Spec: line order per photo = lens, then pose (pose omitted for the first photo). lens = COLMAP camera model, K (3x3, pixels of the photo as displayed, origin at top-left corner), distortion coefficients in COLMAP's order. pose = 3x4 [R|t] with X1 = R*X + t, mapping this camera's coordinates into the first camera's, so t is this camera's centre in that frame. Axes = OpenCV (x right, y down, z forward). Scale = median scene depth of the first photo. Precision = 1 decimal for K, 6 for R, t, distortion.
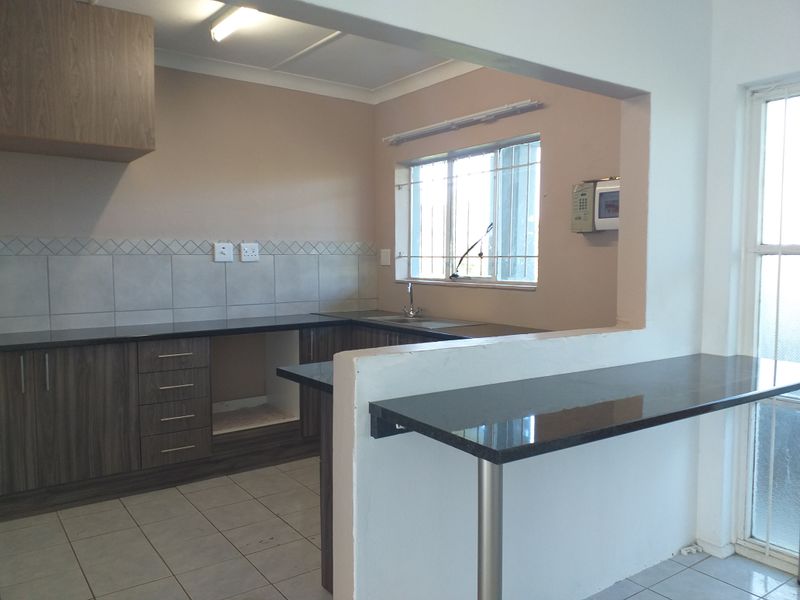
lens RADIAL K [[626.6, 0, 400.0], [0, 626.6, 300.0], [0, 0, 1]] dist [0.044931, -0.099370]
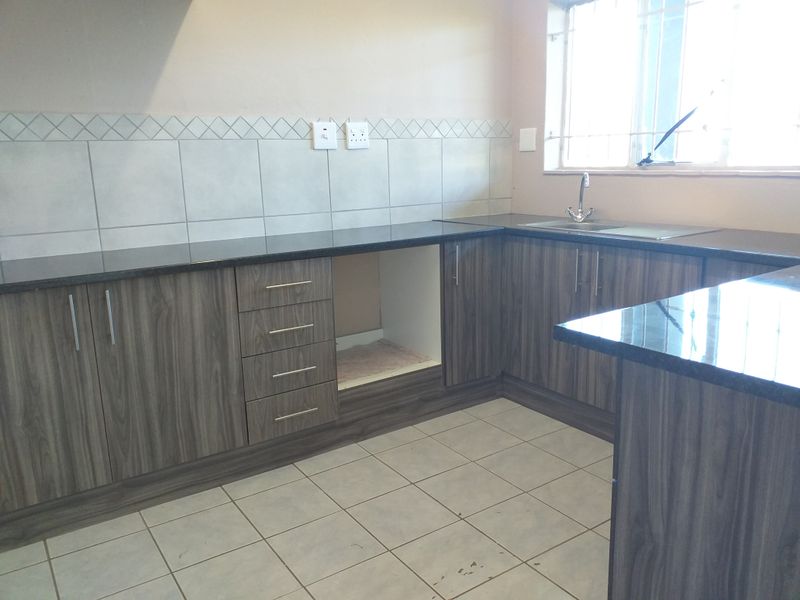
lens RADIAL K [[633.7, 0, 400.0], [0, 633.7, 300.0], [0, 0, 1]] dist [0.186475, -0.435125]
pose [[0.999232, -0.015844, -0.035832, -0.196426], [0.021134, 0.988086, 0.152446, -0.000593], [0.032990, -0.153086, 0.987662, 0.289313]]
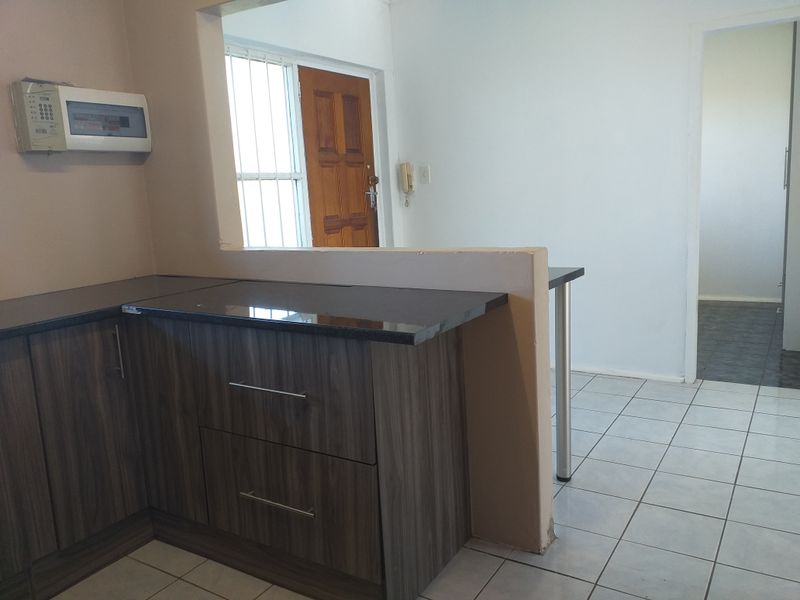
lens RADIAL K [[651.2, 0, 433.1], [0, 651.2, 298.4], [0, 0, 1]] dist [0.040328, -0.009055]
pose [[-0.406702, -0.142861, 0.902322, -0.520178], [0.100630, 0.974681, 0.199674, -0.042332], [-0.908002, 0.172008, -0.382029, 0.782987]]
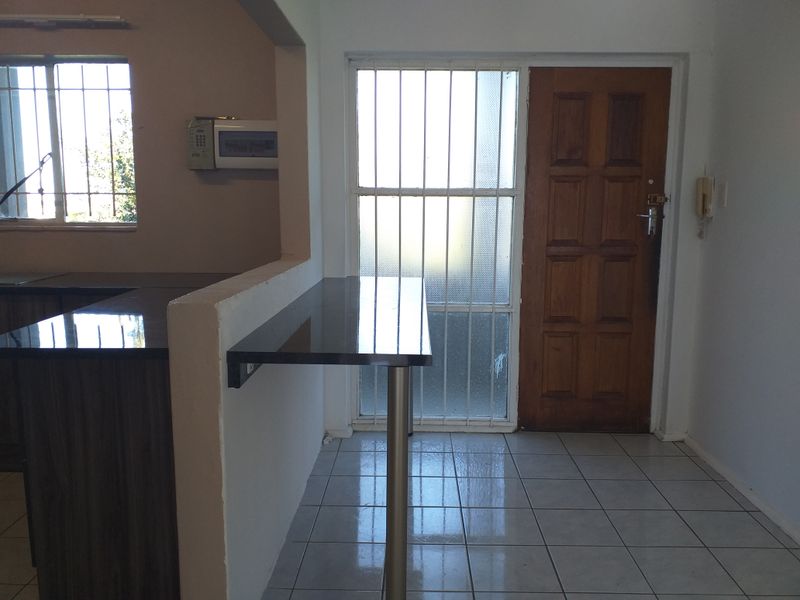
lens RADIAL K [[626.6, 0, 400.0], [0, 626.6, 300.0], [0, 0, 1]] dist [0.044931, -0.099370]
pose [[0.597553, -0.116382, 0.793338, -0.287602], [0.045221, 0.992727, 0.111571, 0.000389], [-0.800553, -0.030794, 0.598470, 0.123252]]
